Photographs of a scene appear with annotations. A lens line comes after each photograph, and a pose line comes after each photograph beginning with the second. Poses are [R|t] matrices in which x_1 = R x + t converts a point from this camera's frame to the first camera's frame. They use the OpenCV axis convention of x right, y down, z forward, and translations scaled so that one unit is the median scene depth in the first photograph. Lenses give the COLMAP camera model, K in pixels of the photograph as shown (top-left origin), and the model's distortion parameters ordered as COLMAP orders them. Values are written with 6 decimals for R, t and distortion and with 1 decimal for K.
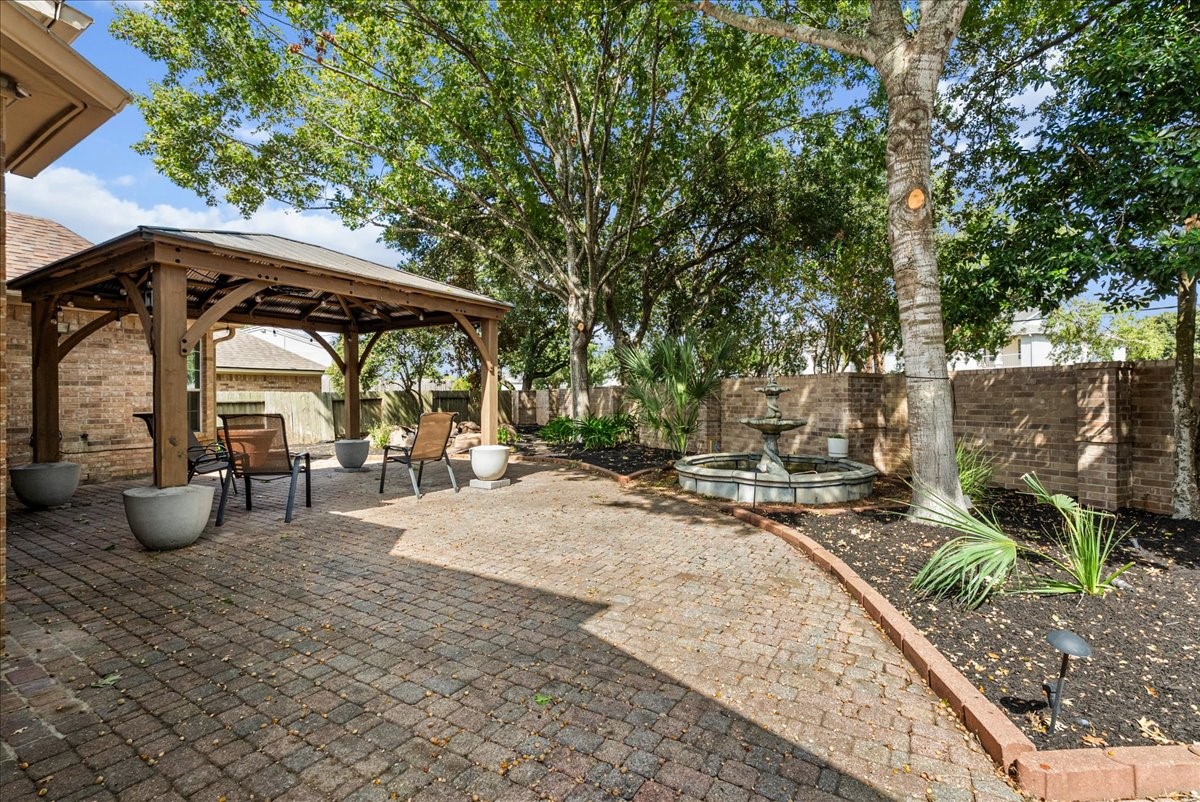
lens RADIAL K [[529.1, 0, 598.1], [0, 529.1, 401.2], [0, 0, 1]] dist [-0.002144, 0.000168]
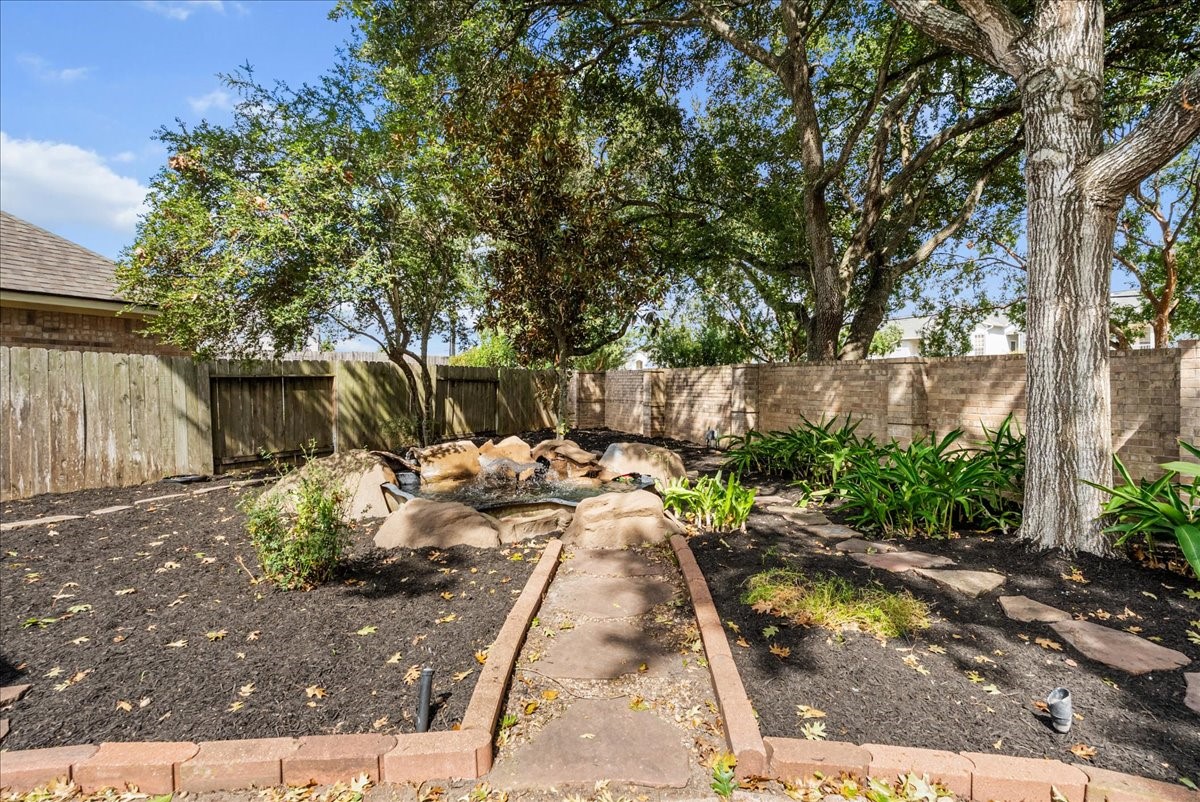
lens RADIAL K [[529.1, 0, 598.1], [0, 529.1, 401.2], [0, 0, 1]] dist [-0.002144, 0.000168]
pose [[0.999333, 0.011970, 0.034511, -0.210568], [-0.012545, 0.999785, 0.016491, 0.006172], [-0.034306, -0.016913, 0.999268, 0.567125]]
